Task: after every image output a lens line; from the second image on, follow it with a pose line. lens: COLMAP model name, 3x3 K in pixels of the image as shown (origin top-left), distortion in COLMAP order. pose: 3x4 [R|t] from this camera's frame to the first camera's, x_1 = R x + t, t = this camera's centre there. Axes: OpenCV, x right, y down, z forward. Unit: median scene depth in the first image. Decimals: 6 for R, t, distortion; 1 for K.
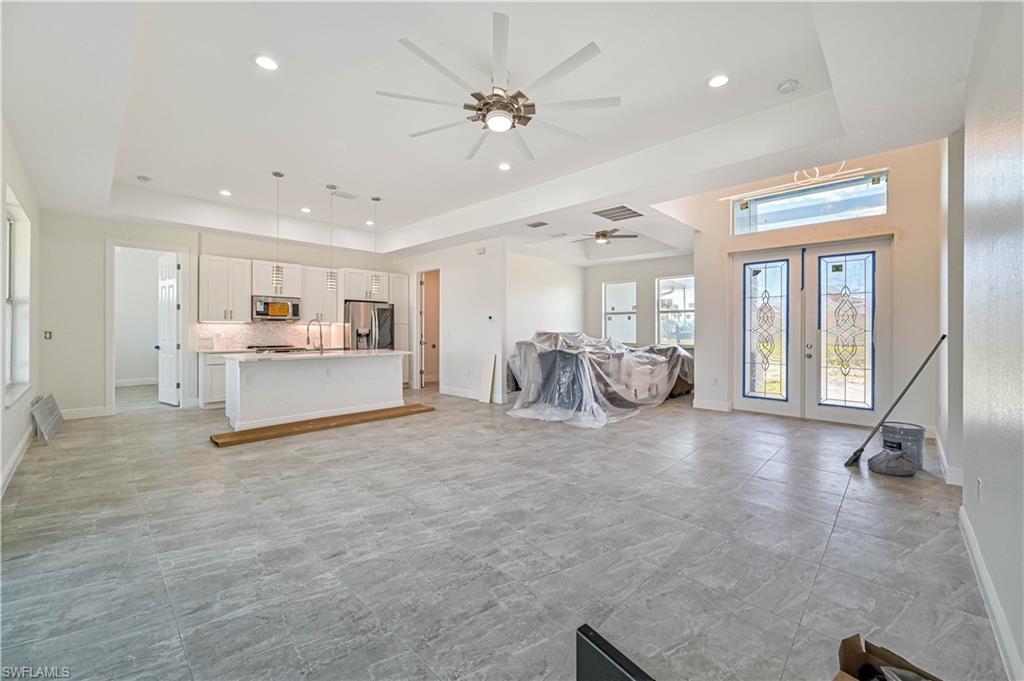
lens RADIAL K [[405.6, 0, 512.0], [0, 405.6, 330.3], [0, 0, 1]] dist [-0.002955, 0.000014]
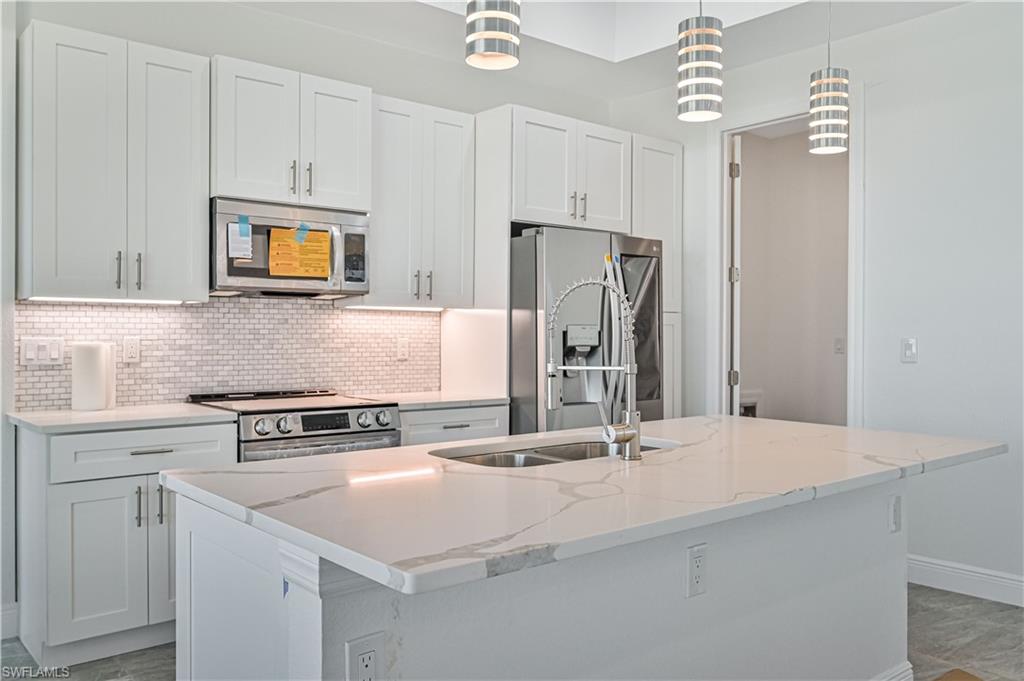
lens RADIAL K [[840.3, 0, 512.1], [0, 840.3, 334.1], [0, 0, 1]] dist [-0.002737, -0.003102]
pose [[0.994181, 0.003997, -0.107652, -0.433101], [-0.003583, 0.999985, 0.004038, -0.002699], [0.107666, -0.003629, 0.994180, 0.539459]]
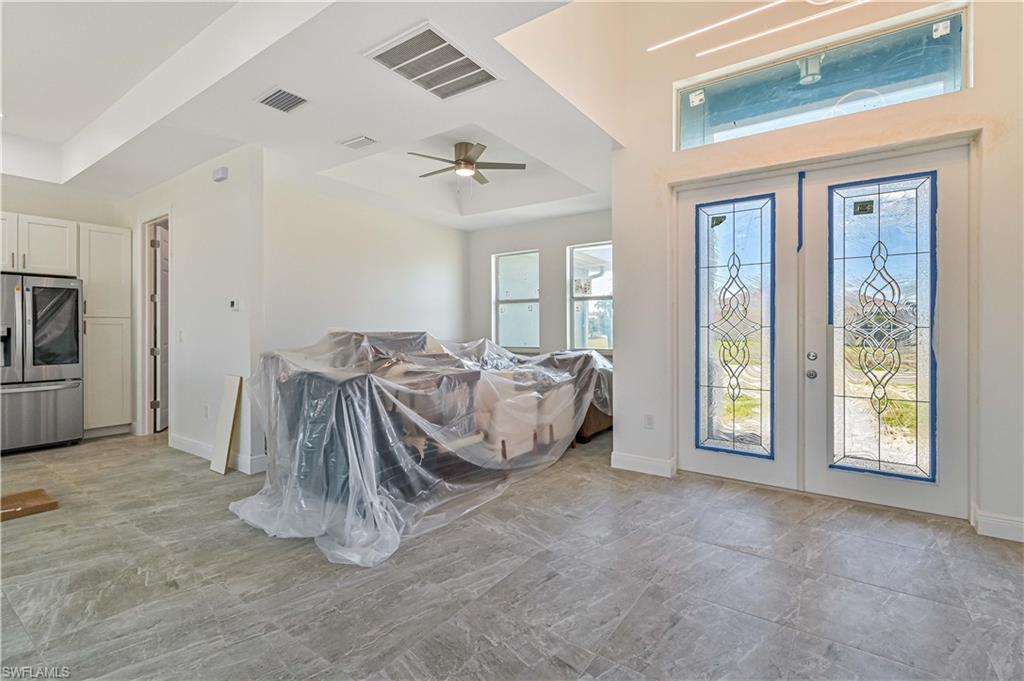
lens RADIAL K [[464.3, 0, 512.5], [0, 464.3, 326.6], [0, 0, 1]] dist [0.001174, -0.000917]
pose [[0.988802, -0.004002, 0.149183, 0.229196], [0.004172, 0.999991, -0.000826, -0.000761], [-0.149178, 0.001439, 0.988809, 0.410801]]
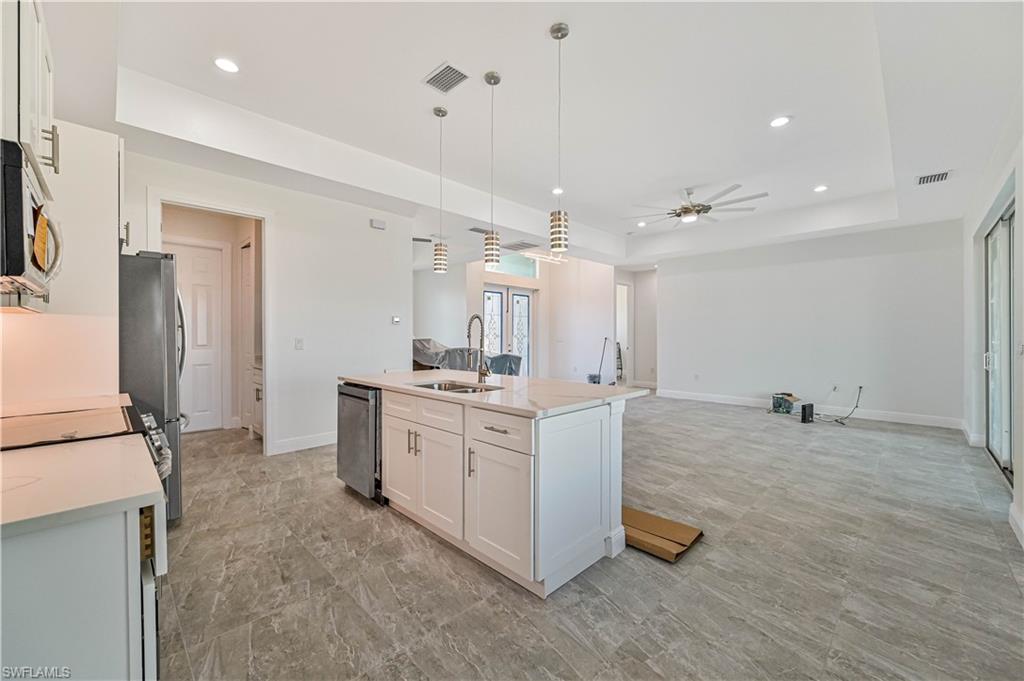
lens RADIAL K [[405.6, 0, 516.8], [0, 405.6, 335.7], [0, 0, 1]] dist [-0.002955, 0.000014]
pose [[0.012081, -0.001209, 0.999926, -0.885679], [0.002916, 0.999995, 0.001174, -0.002681], [-0.999923, 0.002902, 0.012084, 0.850429]]
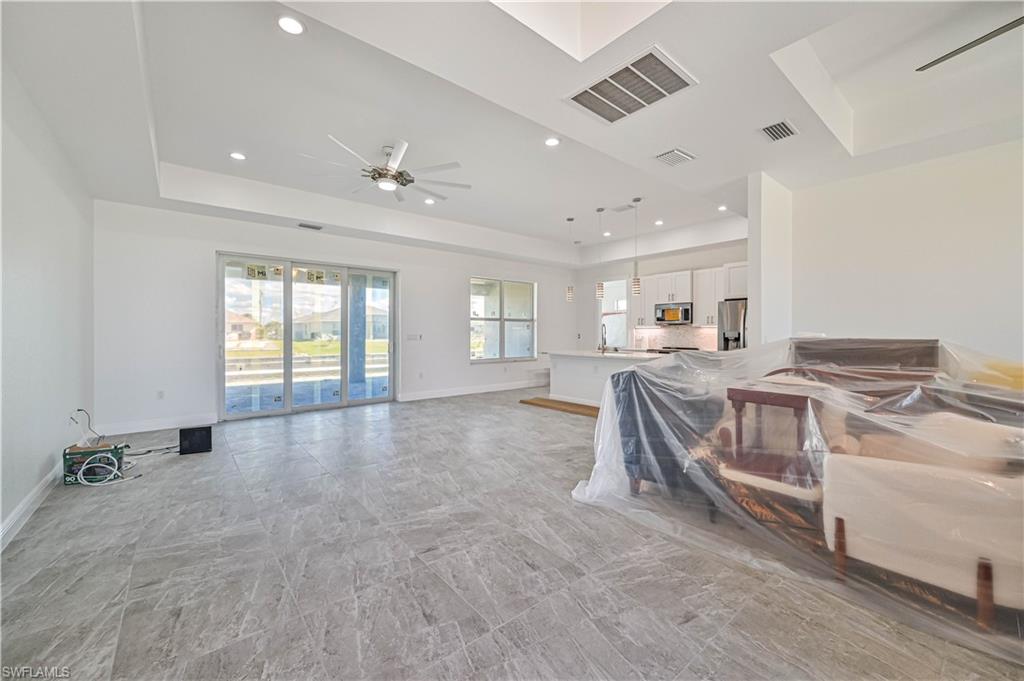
lens RADIAL K [[405.6, 0, 518.1], [0, 405.6, 333.9], [0, 0, 1]] dist [-0.002955, 0.000014]
pose [[-0.109328, 0.000235, -0.994006, 0.651977], [-0.000548, 1.000000, 0.000297, 0.000760], [0.994006, 0.000578, -0.109328, 0.793259]]
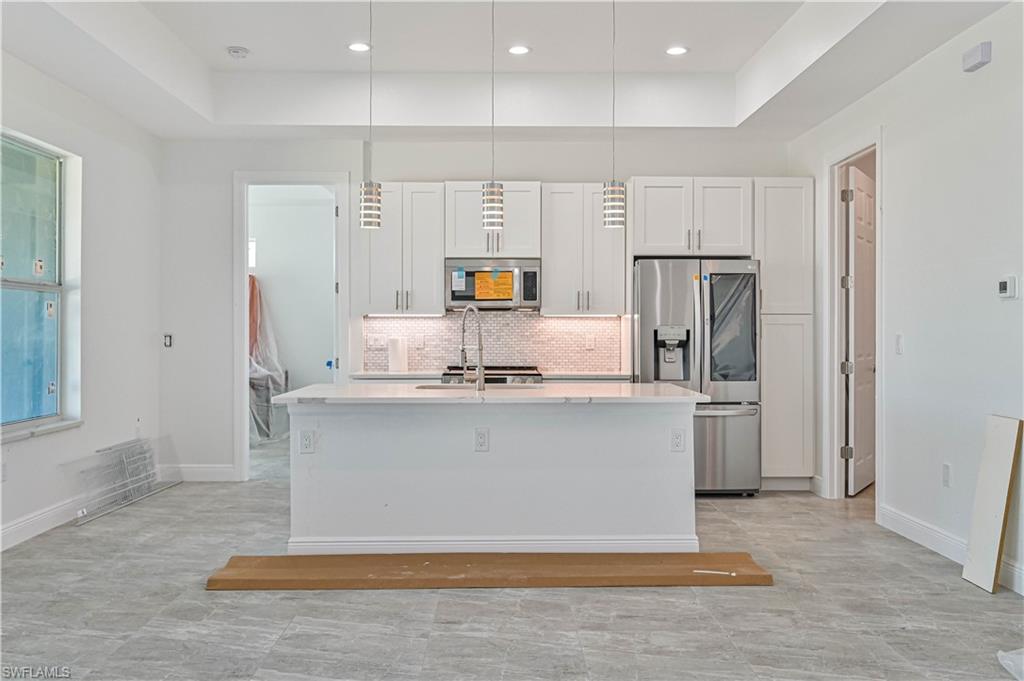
lens RADIAL K [[883.8, 0, 515.1], [0, 883.8, 333.6], [0, 0, 1]] dist [-0.013050, 0.009837]
pose [[0.703176, 0.001128, -0.711014, 0.157689], [0.001414, 0.999995, 0.002985, -0.001310], [0.711014, -0.003104, 0.703171, 0.367677]]
